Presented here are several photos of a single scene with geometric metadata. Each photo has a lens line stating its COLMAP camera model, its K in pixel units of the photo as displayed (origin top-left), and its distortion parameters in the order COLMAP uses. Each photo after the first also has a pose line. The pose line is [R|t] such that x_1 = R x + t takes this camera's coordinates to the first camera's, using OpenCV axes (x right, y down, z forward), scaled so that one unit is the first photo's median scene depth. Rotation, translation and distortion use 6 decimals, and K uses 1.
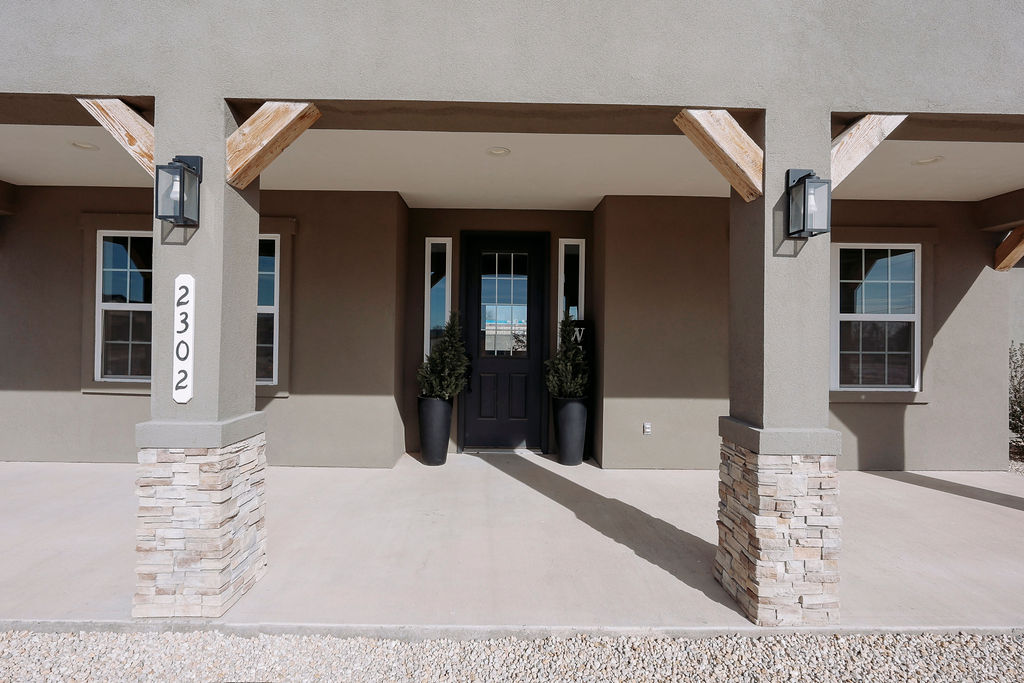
lens RADIAL K [[466.5, 0, 505.5], [0, 466.5, 335.1], [0, 0, 1]] dist [-0.008549, 0.000804]
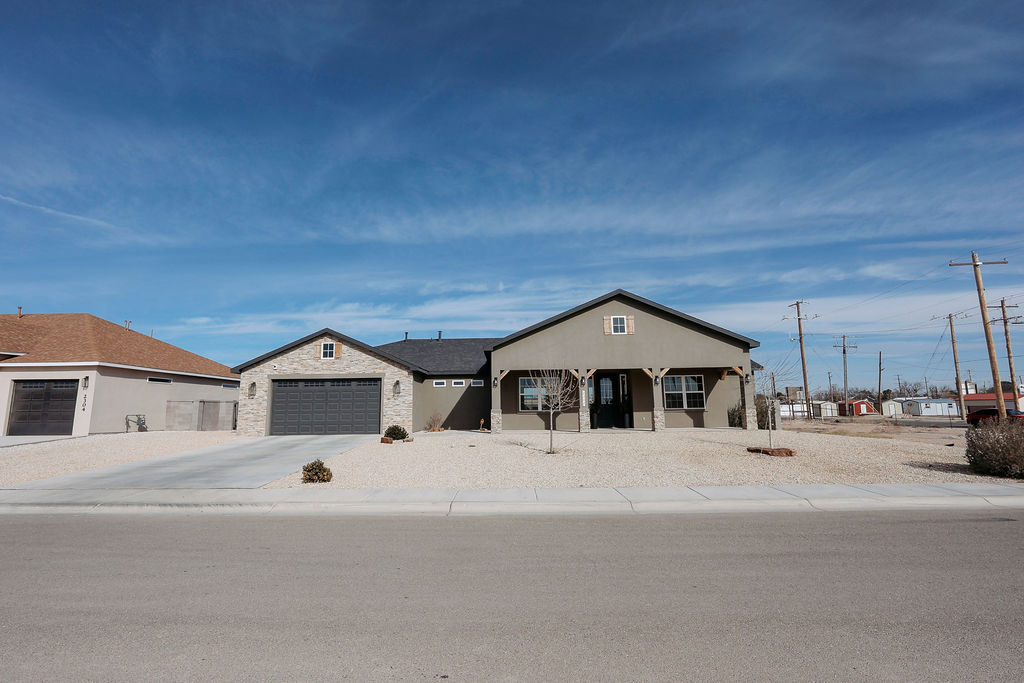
lens RADIAL K [[466.5, 0, 505.5], [0, 466.5, 335.1], [0, 0, 1]] dist [-0.008549, 0.000804]
pose [[0.999193, -0.031768, -0.024574, -0.873877], [0.027507, 0.987113, -0.157645, 0.077957], [0.029266, 0.156842, 0.987190, -3.529704]]
